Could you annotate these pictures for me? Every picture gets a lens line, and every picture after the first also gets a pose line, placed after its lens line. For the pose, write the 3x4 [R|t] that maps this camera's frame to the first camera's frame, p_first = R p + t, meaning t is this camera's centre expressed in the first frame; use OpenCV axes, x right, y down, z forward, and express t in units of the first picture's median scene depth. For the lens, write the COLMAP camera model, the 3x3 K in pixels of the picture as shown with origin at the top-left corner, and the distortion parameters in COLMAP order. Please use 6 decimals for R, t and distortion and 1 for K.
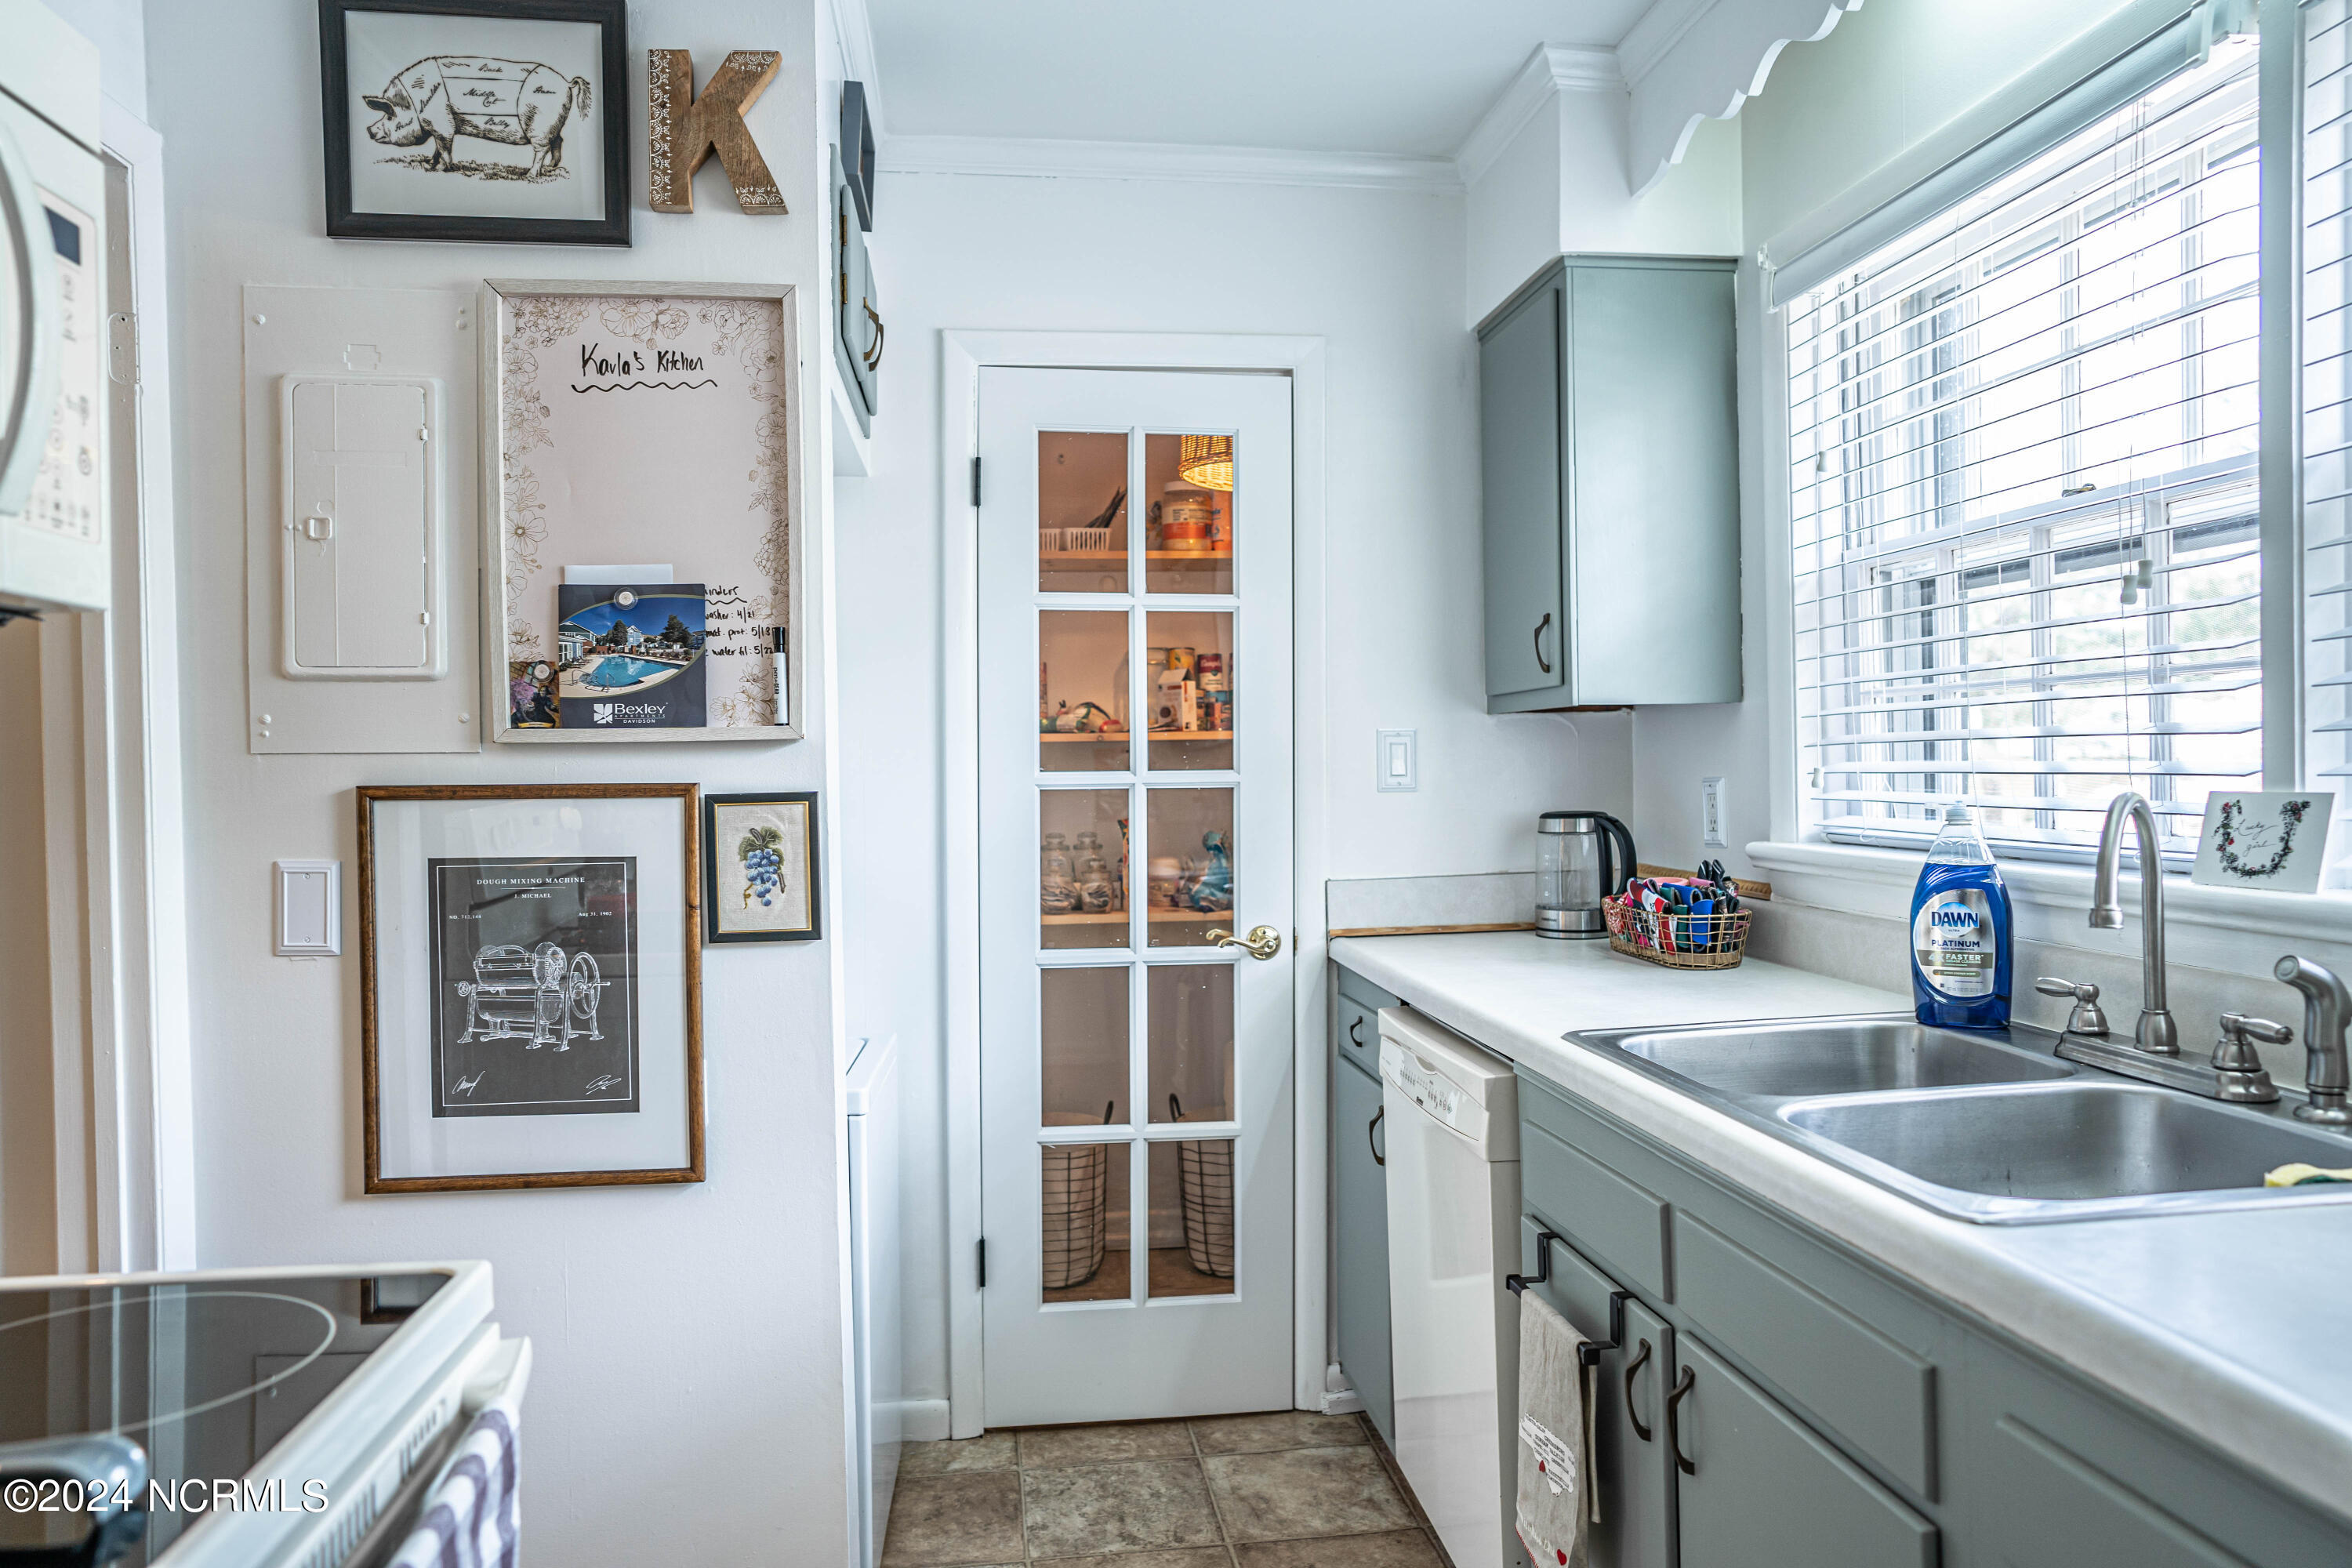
lens RADIAL K [[1555.9, 0, 1188.0], [0, 1555.9, 785.3], [0, 0, 1]] dist [-0.042890, 0.052531]
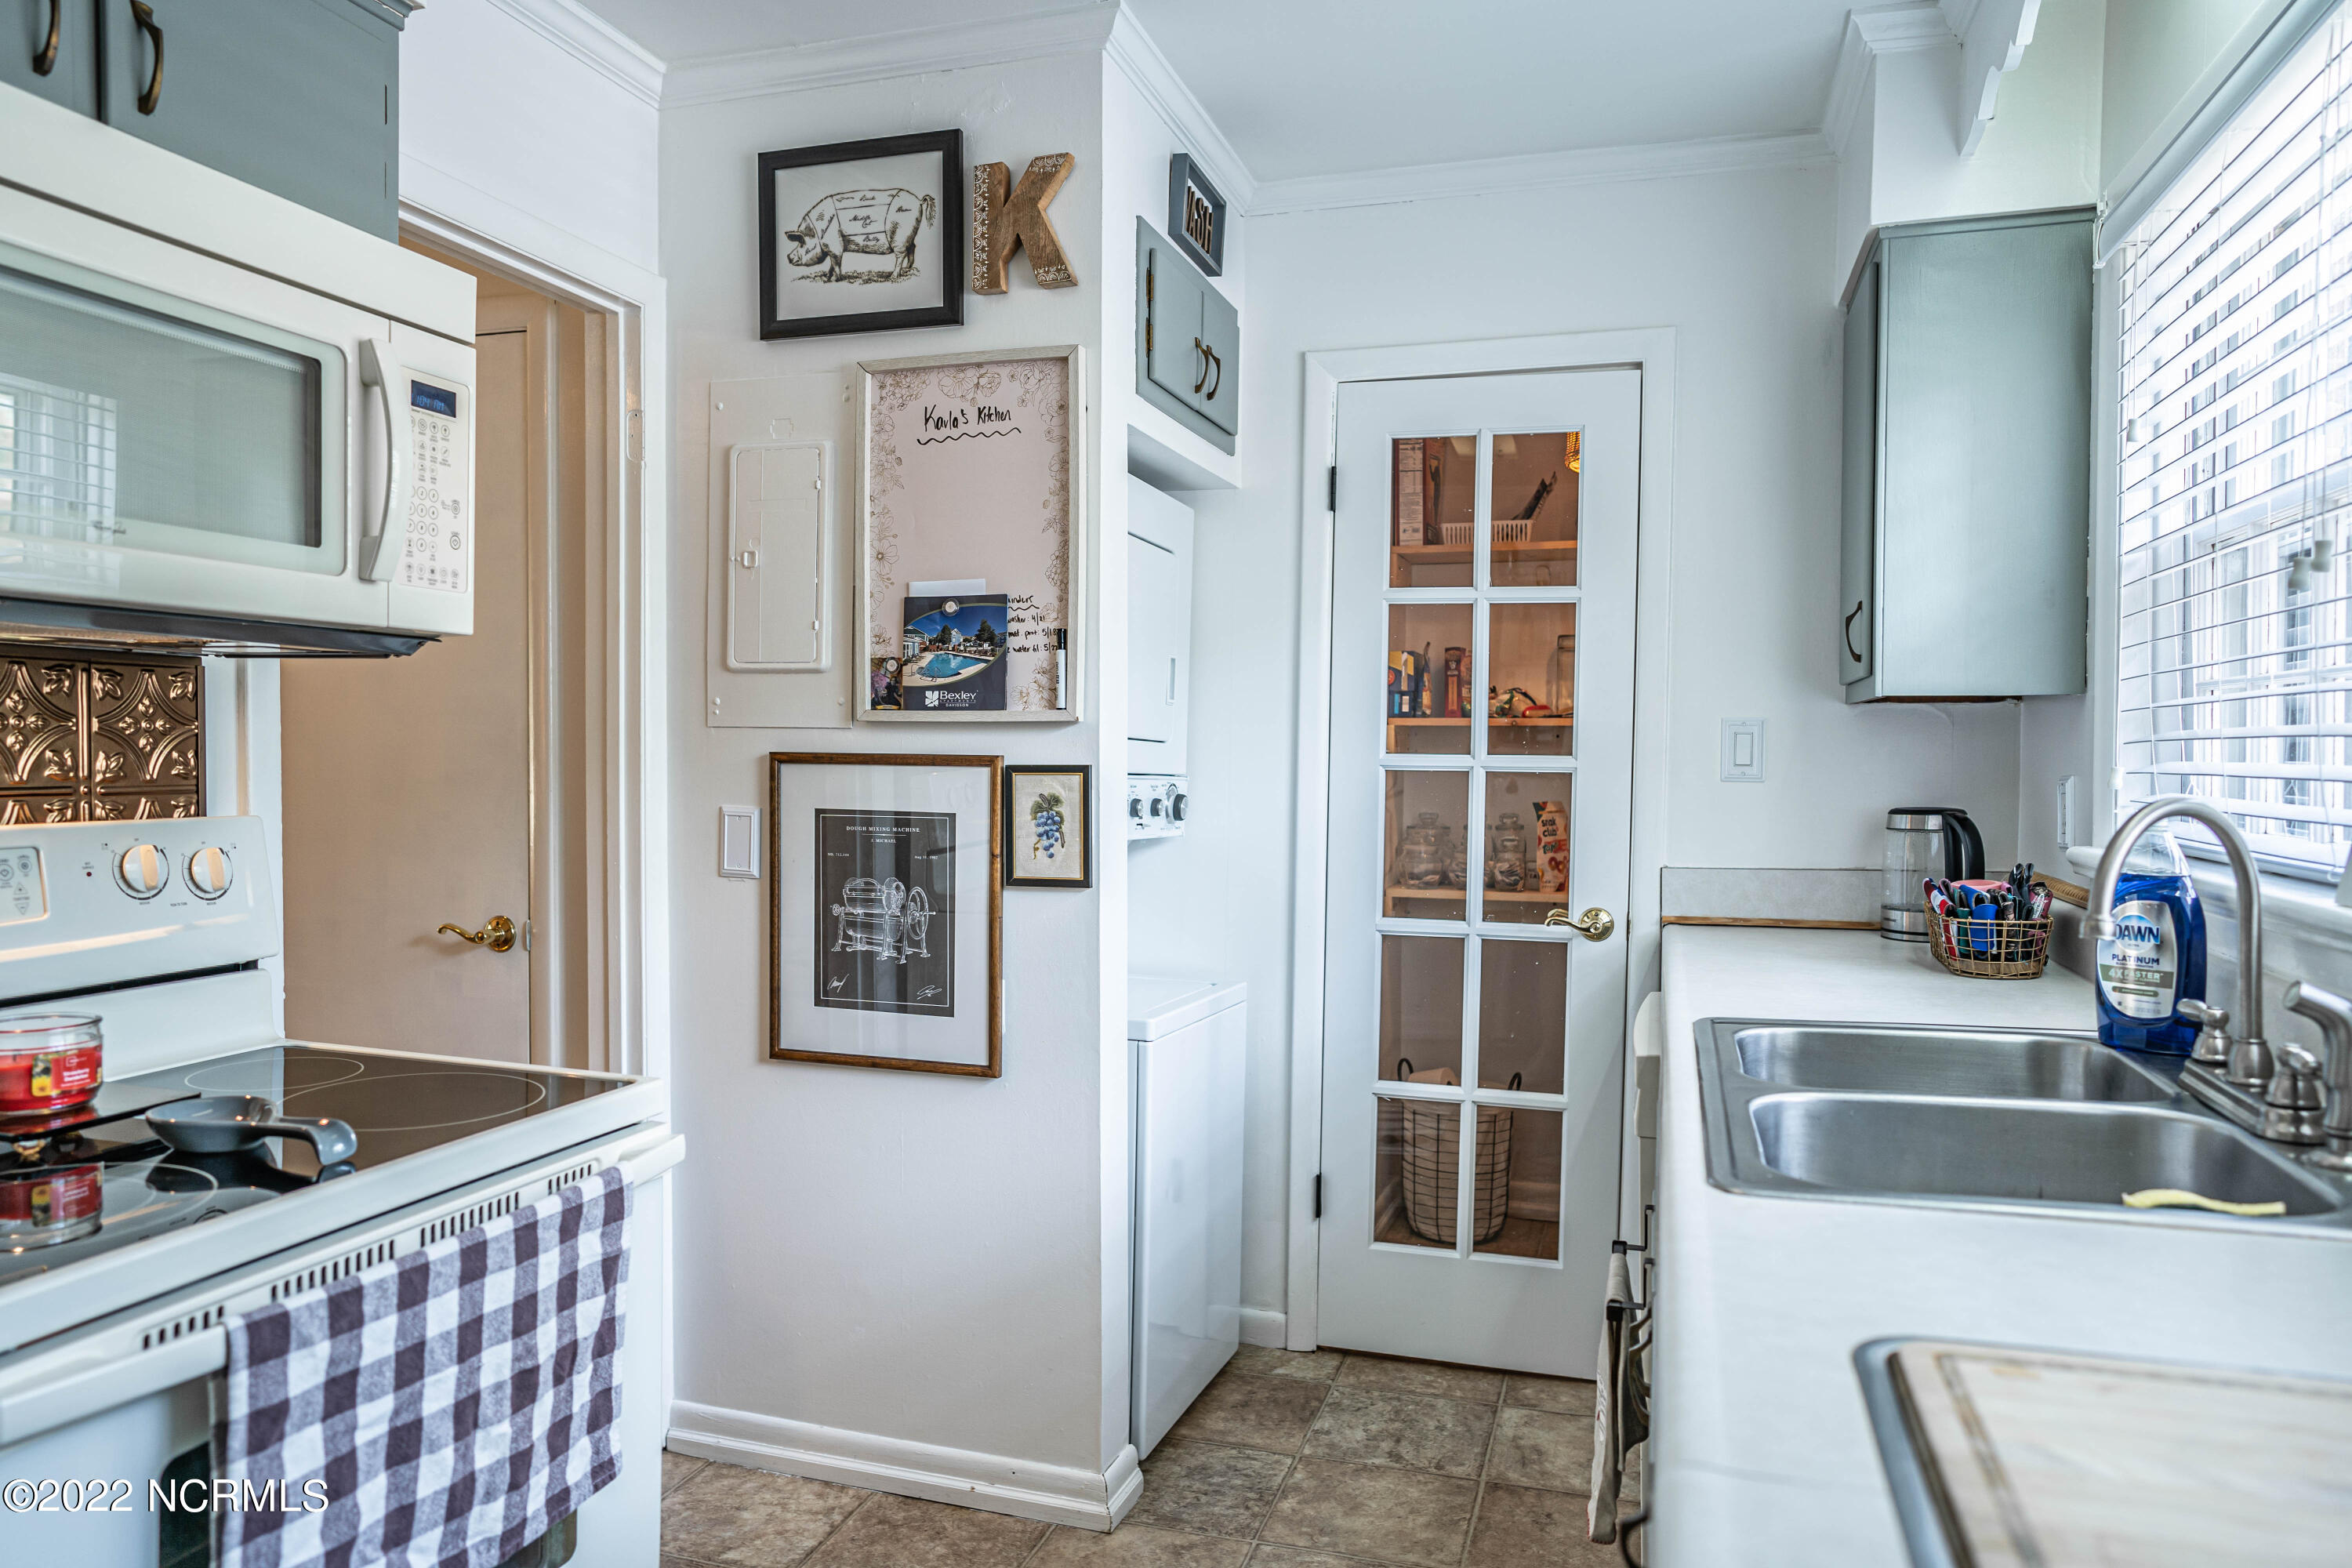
lens RADIAL K [[1555.9, 0, 1176.1], [0, 1555.9, 783.5], [0, 0, 1]] dist [-0.042890, 0.052531]
pose [[0.909982, 0.029458, -0.413601, 0.265198], [-0.024711, 0.999553, 0.016824, -0.002911], [0.413911, -0.005089, 0.910303, -0.057671]]
